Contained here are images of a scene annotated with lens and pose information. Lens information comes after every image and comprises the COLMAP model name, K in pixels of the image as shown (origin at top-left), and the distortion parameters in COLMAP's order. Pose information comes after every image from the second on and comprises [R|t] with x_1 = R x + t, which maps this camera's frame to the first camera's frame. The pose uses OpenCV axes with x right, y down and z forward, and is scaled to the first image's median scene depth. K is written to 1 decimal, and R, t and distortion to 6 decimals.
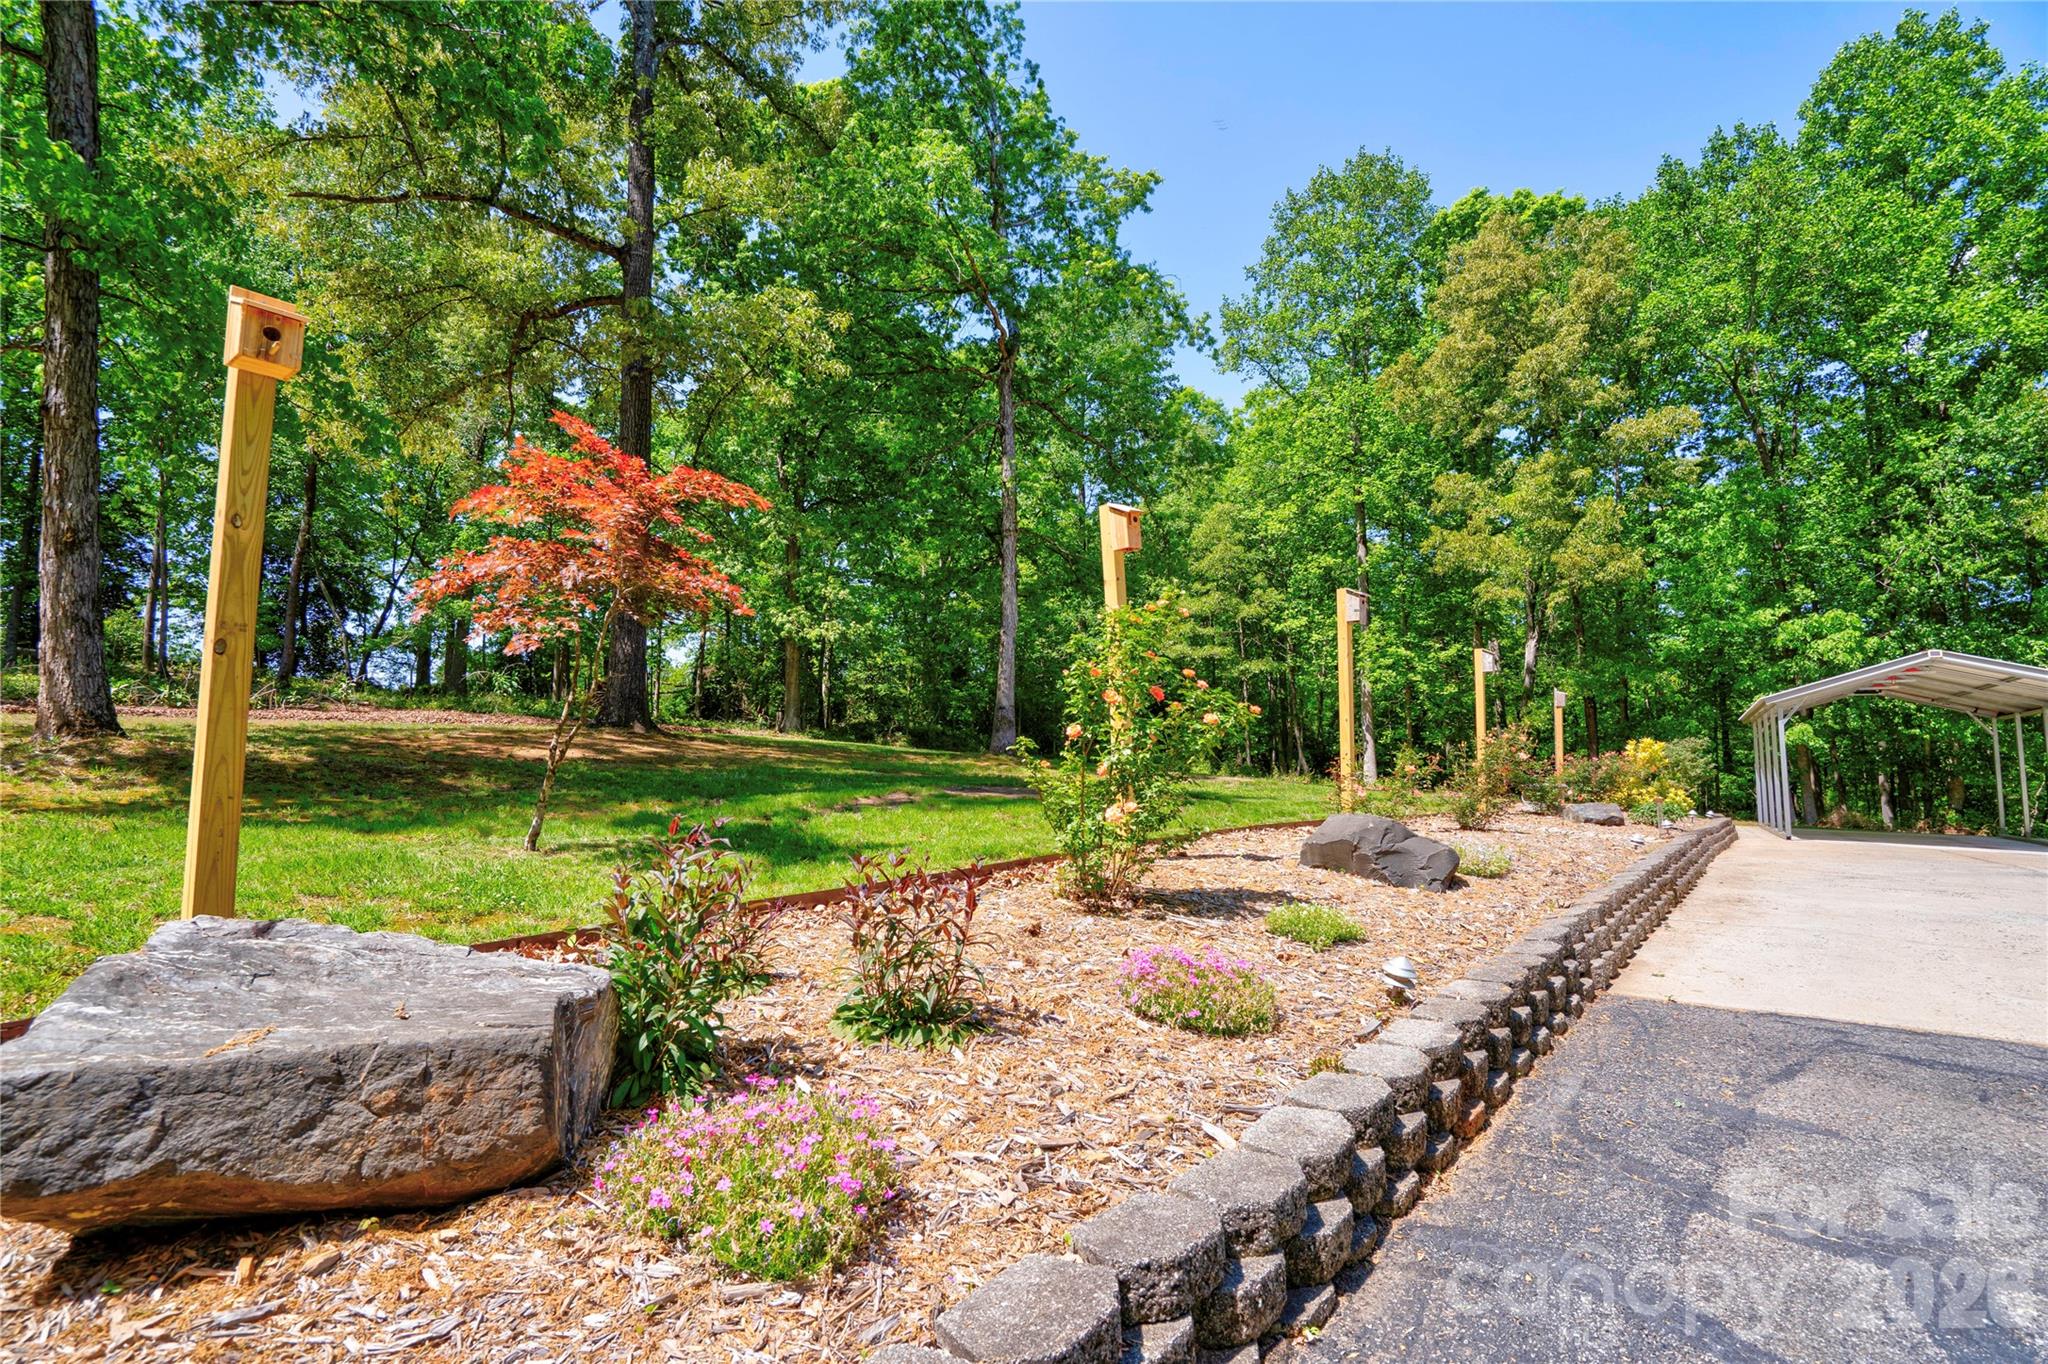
lens RADIAL K [[950.9, 0, 1022.4], [0, 950.9, 687.2], [0, 0, 1]] dist [-0.055812, 0.020882]
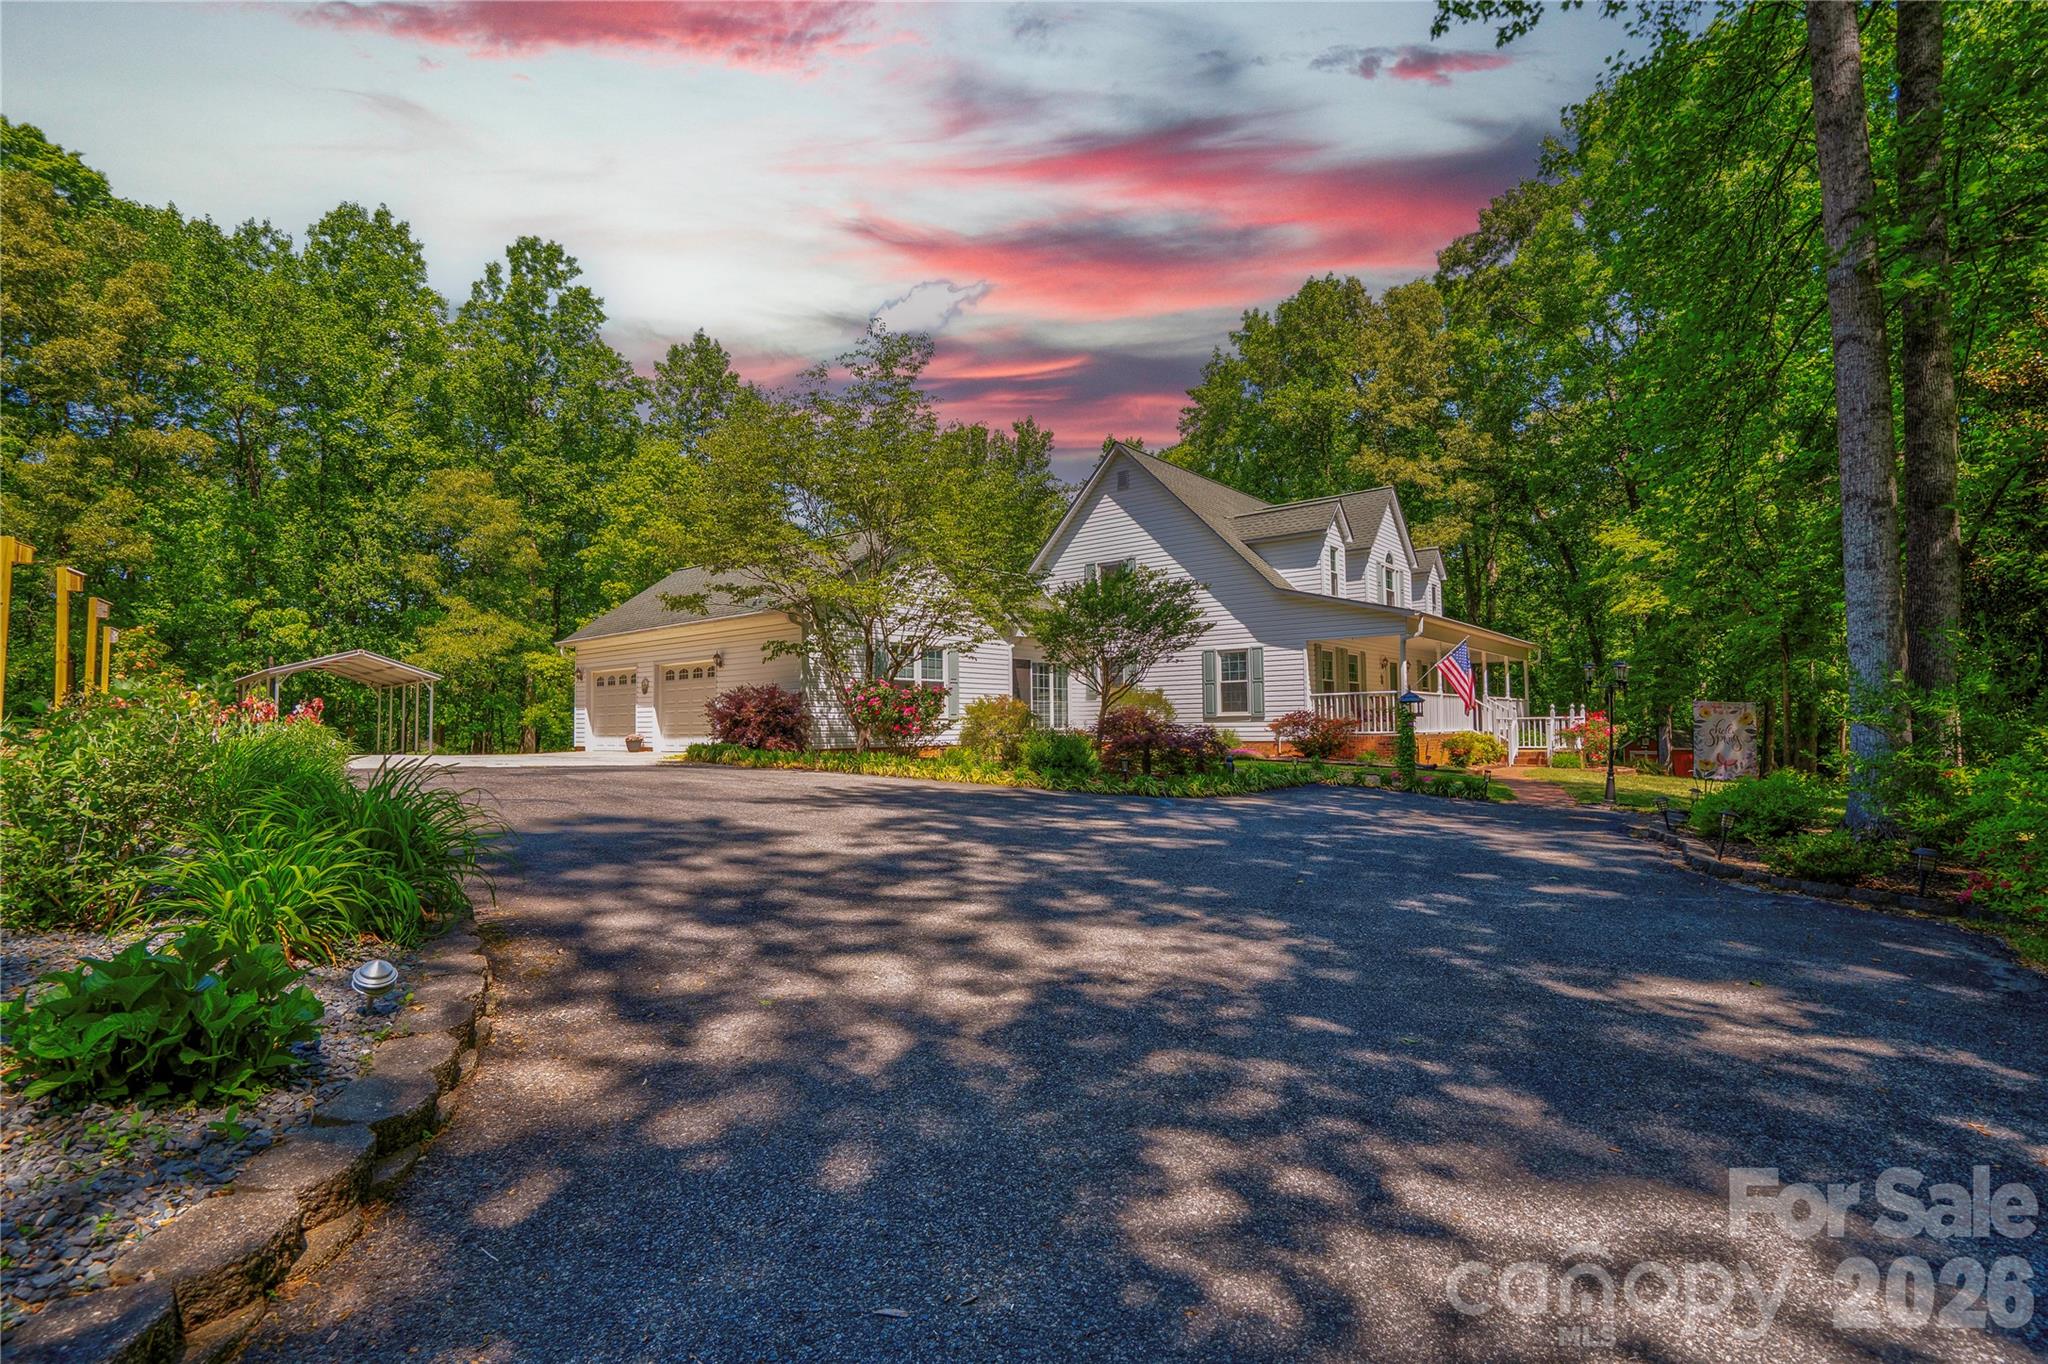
lens RADIAL K [[943.7, 0, 1020.4], [0, 943.7, 689.7], [0, 0, 1]] dist [-0.063112, 0.017802]
pose [[0.136057, 0.038627, 0.989948, -0.351621], [-0.078754, 0.996499, -0.028058, -0.007161], [-0.987566, -0.074145, 0.138623, -0.311396]]
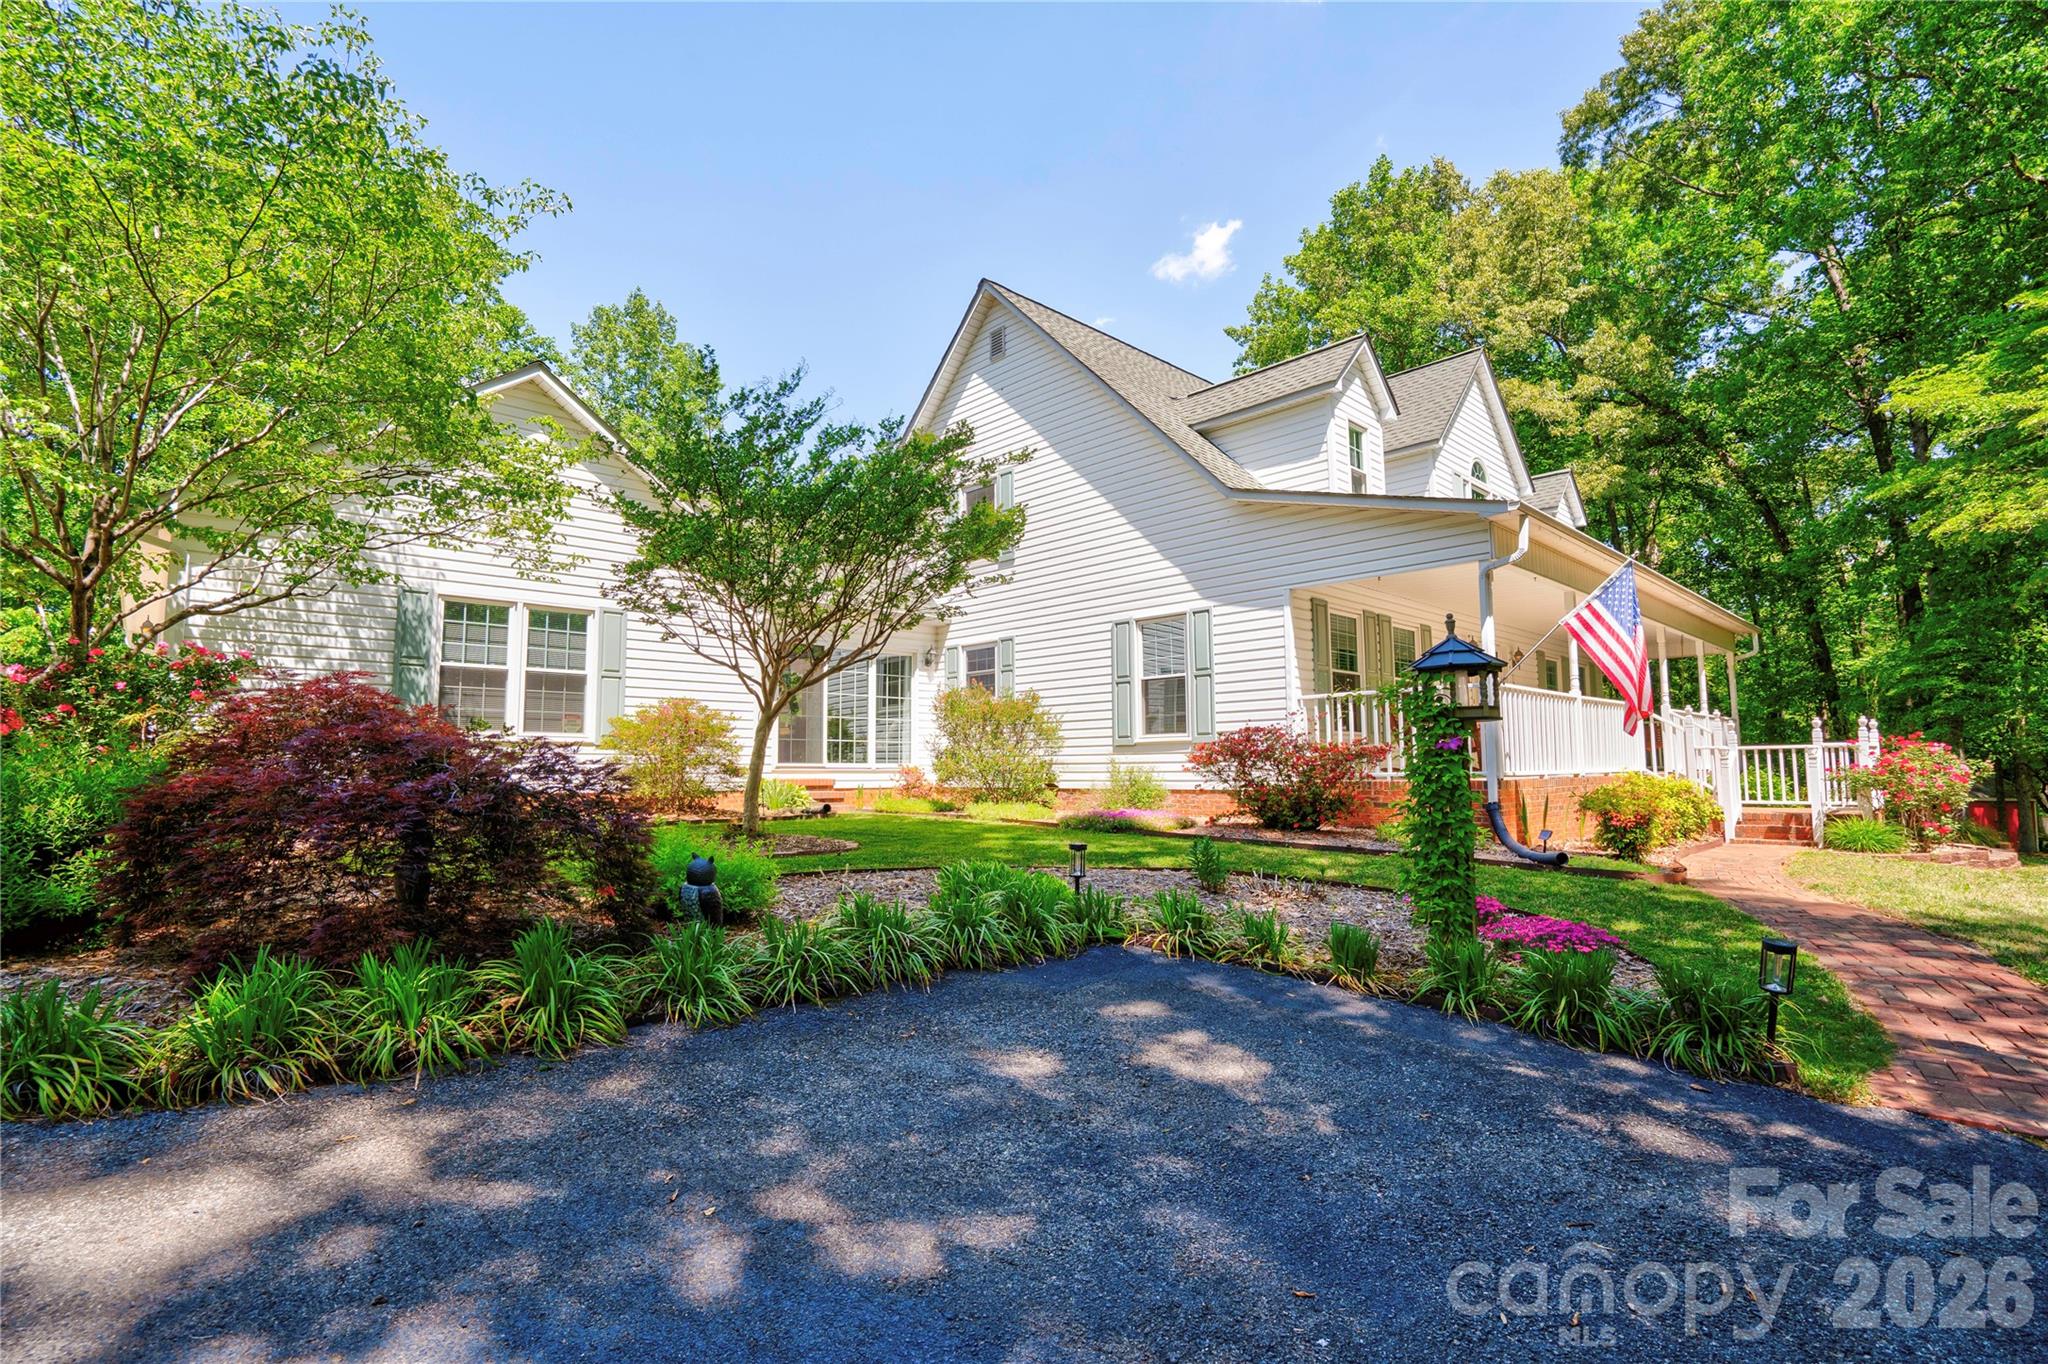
lens RADIAL K [[950.9, 0, 1022.4], [0, 950.9, 687.2], [0, 0, 1]] dist [-0.055812, 0.020882]
pose [[0.254255, 0.080549, 0.963777, 0.133632], [-0.079788, 0.994876, -0.062099, -0.016326], [-0.963841, -0.061109, 0.259379, -0.459073]]
